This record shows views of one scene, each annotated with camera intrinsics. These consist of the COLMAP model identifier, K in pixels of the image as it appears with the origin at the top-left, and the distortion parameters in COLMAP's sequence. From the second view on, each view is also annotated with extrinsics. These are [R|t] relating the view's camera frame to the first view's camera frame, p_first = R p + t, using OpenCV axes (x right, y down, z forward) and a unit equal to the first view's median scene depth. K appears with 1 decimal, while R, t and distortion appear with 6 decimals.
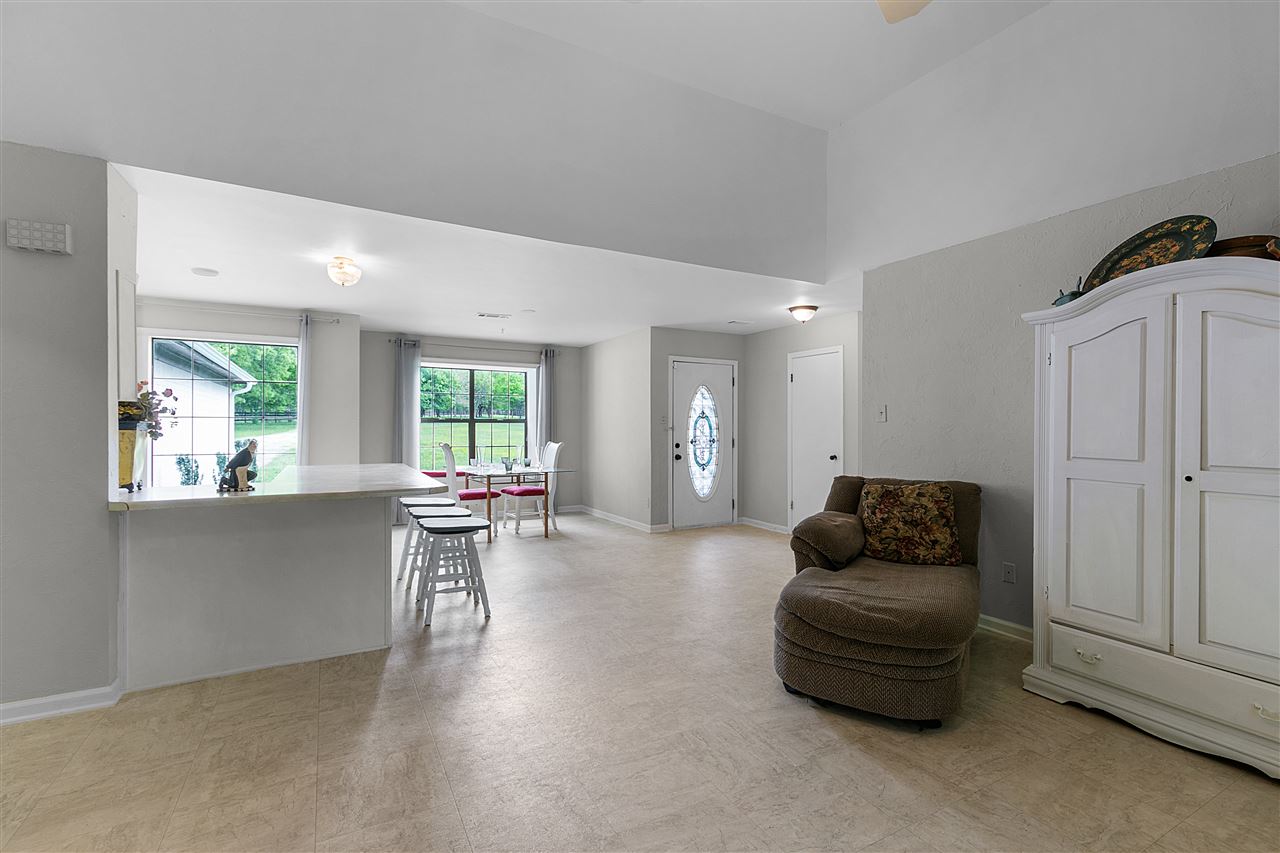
lens RADIAL K [[579.4, 0, 649.5], [0, 579.4, 425.6], [0, 0, 1]] dist [0.000362, -0.000251]
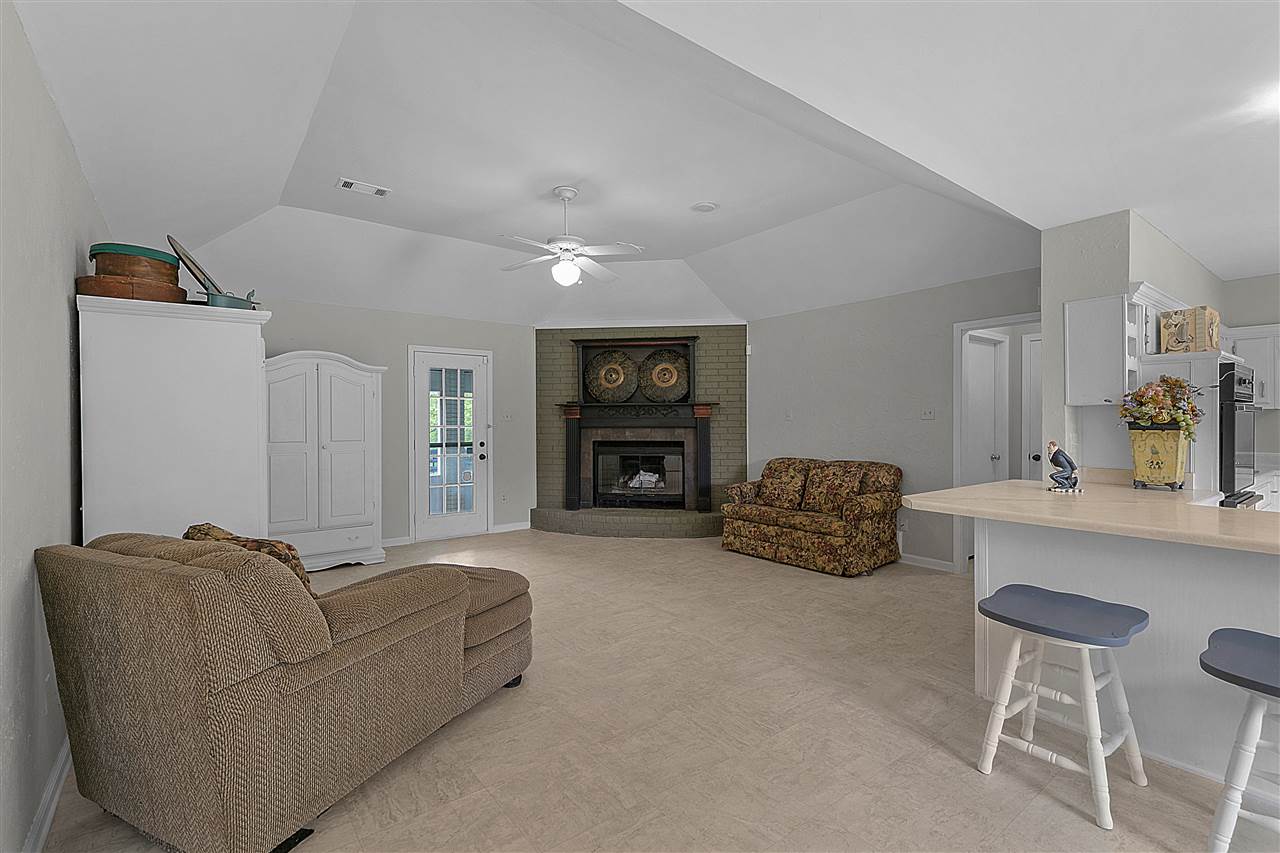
lens RADIAL K [[579.4, 0, 649.5], [0, 579.4, 425.6], [0, 0, 1]] dist [0.000362, -0.000251]
pose [[-0.986805, -0.001091, -0.161911, 0.184656], [-0.002453, 0.999963, 0.008215, -0.012990], [0.161896, 0.008504, -0.986771, 2.155995]]
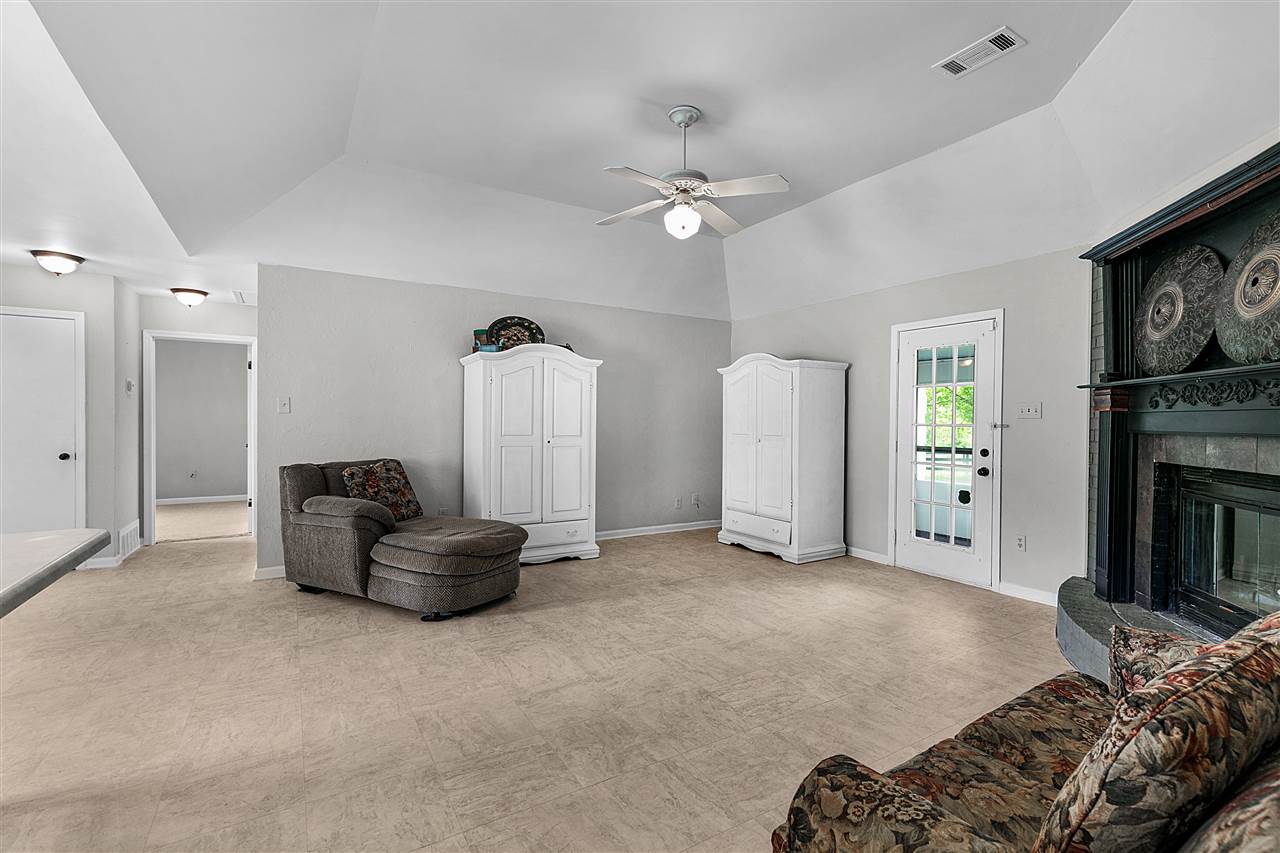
lens RADIAL K [[579.4, 0, 649.5], [0, 579.4, 425.6], [0, 0, 1]] dist [0.000362, -0.000251]
pose [[-0.051760, -0.016162, 0.998529, -1.120759], [-0.006793, 0.999852, 0.015832, -0.007619], [-0.998636, -0.005964, -0.051862, 0.613852]]
